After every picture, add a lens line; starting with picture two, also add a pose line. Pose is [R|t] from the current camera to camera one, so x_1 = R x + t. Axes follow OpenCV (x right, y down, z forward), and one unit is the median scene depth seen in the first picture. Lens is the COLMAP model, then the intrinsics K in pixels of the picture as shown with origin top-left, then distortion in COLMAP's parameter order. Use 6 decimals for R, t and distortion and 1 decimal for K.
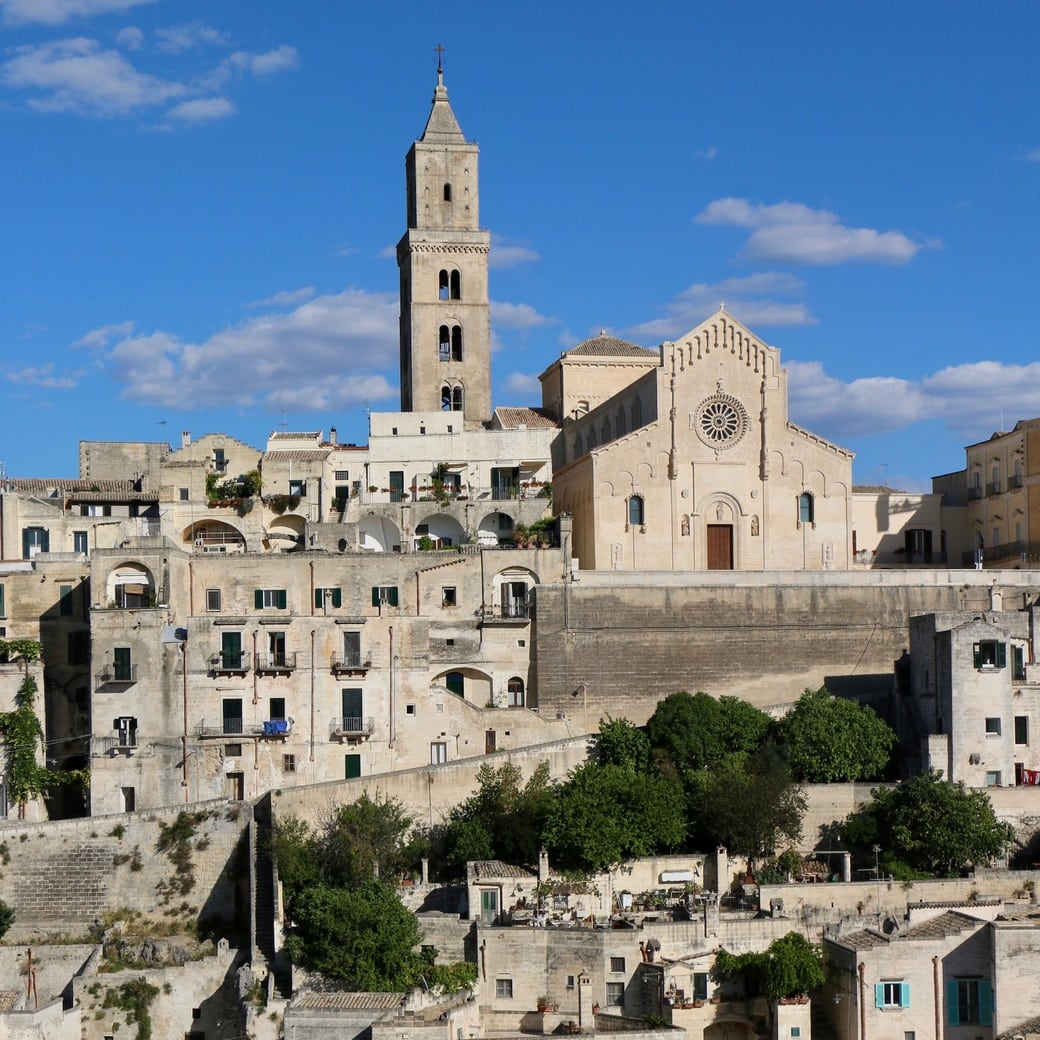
lens RADIAL K [[1180.8, 0, 520.0], [0, 1180.8, 520.0], [0, 0, 1]] dist [0.023938, 0.015714]
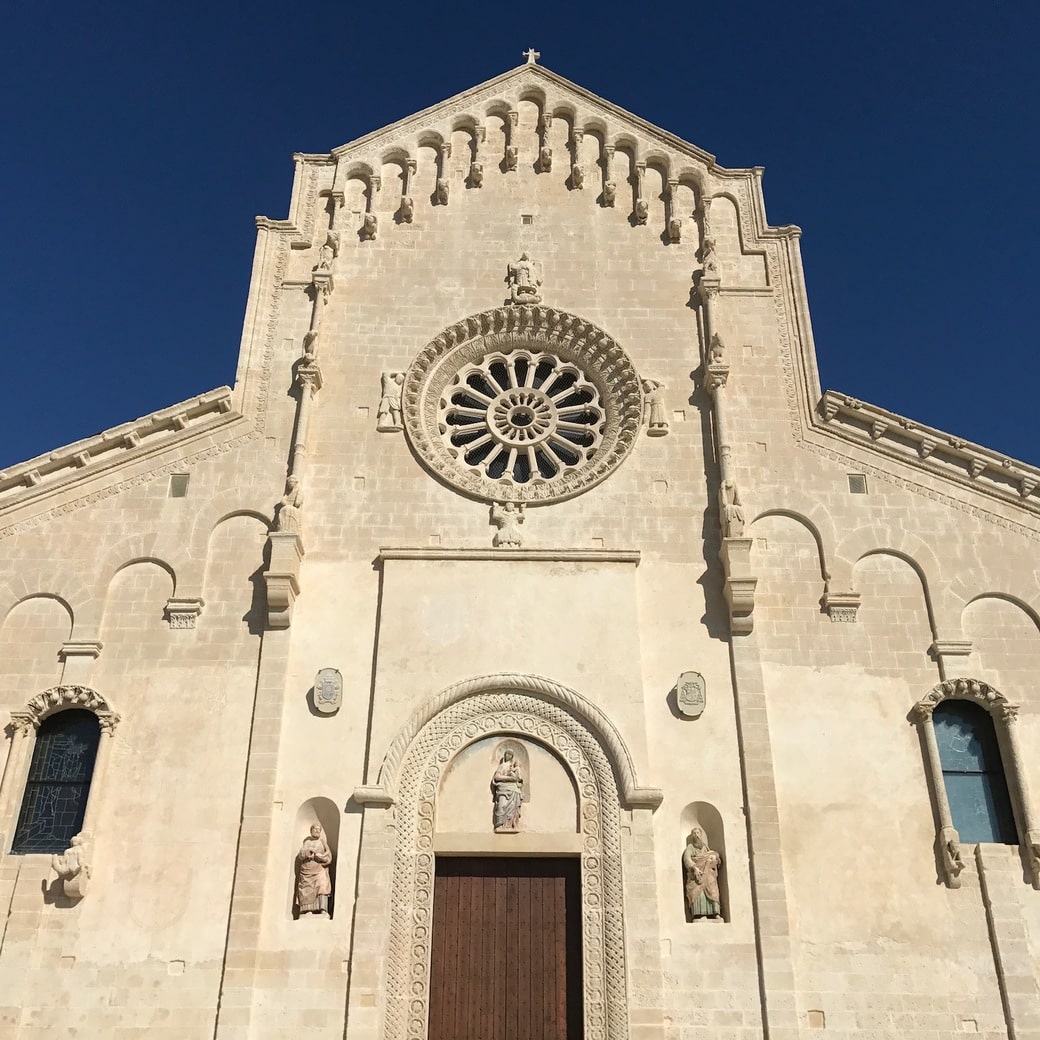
lens RADIAL K [[1180.8, 0, 520.0], [0, 1180.8, 520.0], [0, 0, 1]] dist [0.023938, 0.015714]
pose [[0.995330, -0.043025, -0.086414, 0.187815], [-0.002405, 0.883849, -0.467767, 0.043335], [0.096502, 0.465790, 0.879618, 0.807588]]
